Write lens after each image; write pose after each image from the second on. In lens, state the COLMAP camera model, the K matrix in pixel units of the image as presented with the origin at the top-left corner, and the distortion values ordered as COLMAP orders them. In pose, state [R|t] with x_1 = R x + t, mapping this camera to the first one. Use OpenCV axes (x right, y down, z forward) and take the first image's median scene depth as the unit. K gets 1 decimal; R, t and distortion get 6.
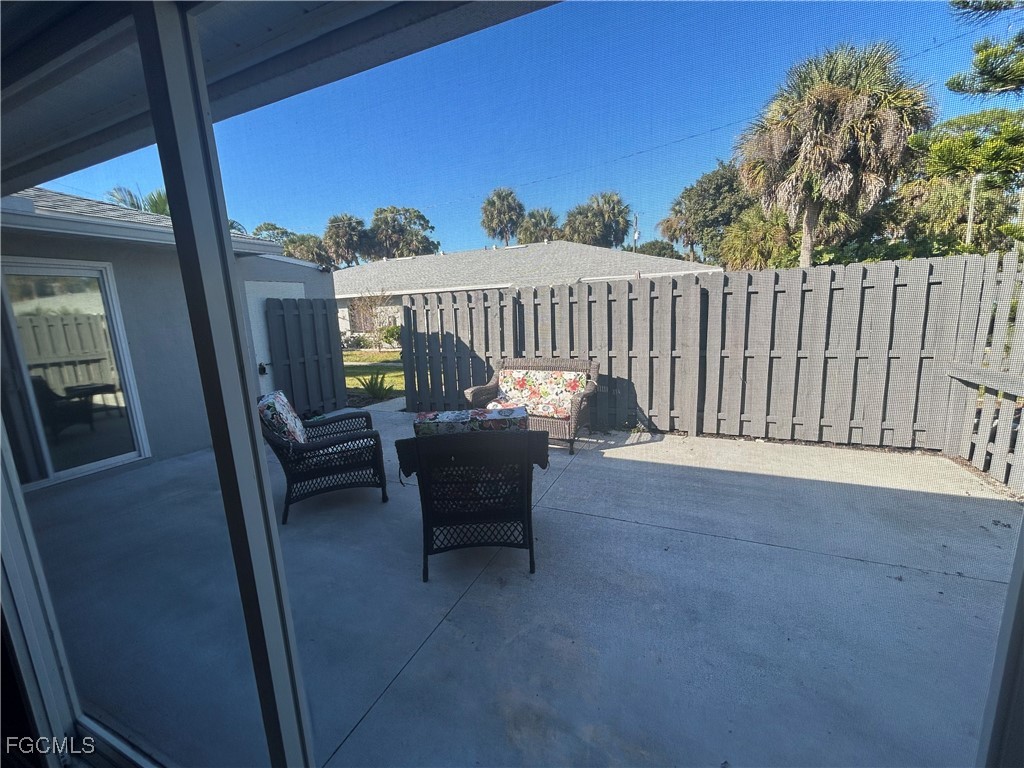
lens RADIAL K [[416.7, 0, 512.0], [0, 416.7, 384.0], [0, 0, 1]] dist [0.001383, 0.000374]
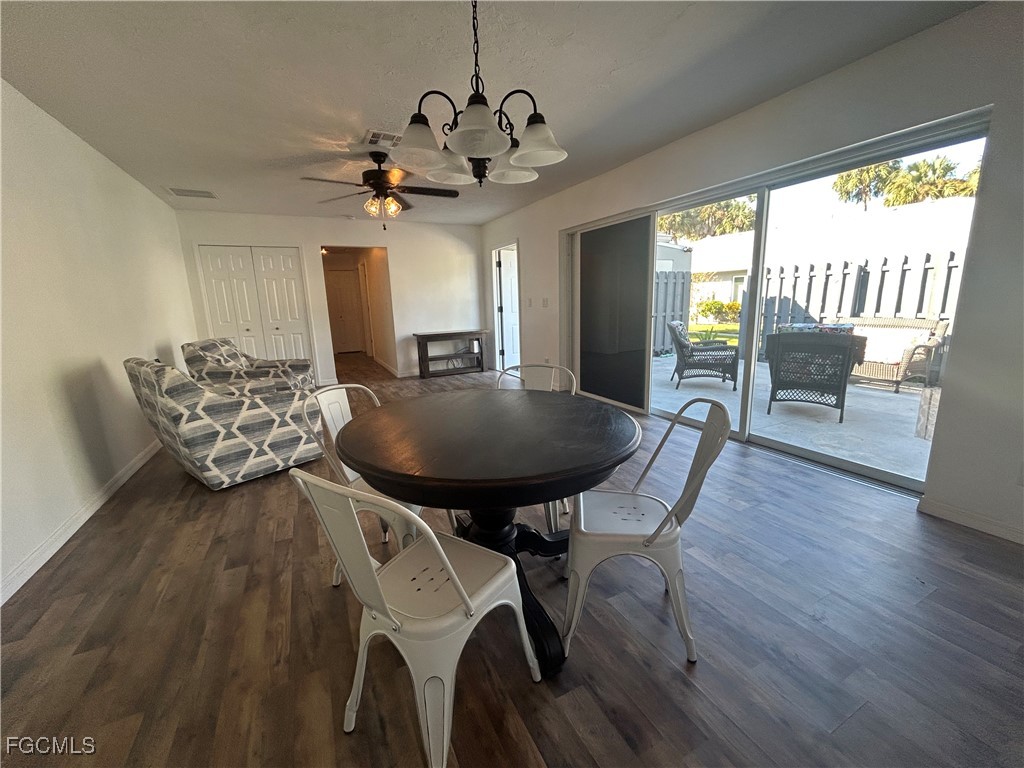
lens RADIAL K [[416.7, 0, 512.0], [0, 416.7, 384.0], [0, 0, 1]] dist [0.001383, 0.000374]
pose [[0.776443, 0.143368, -0.613663, 0.011348], [-0.116348, 0.989650, 0.083998, 0.121056], [0.619354, 0.006179, 0.785088, -0.460926]]
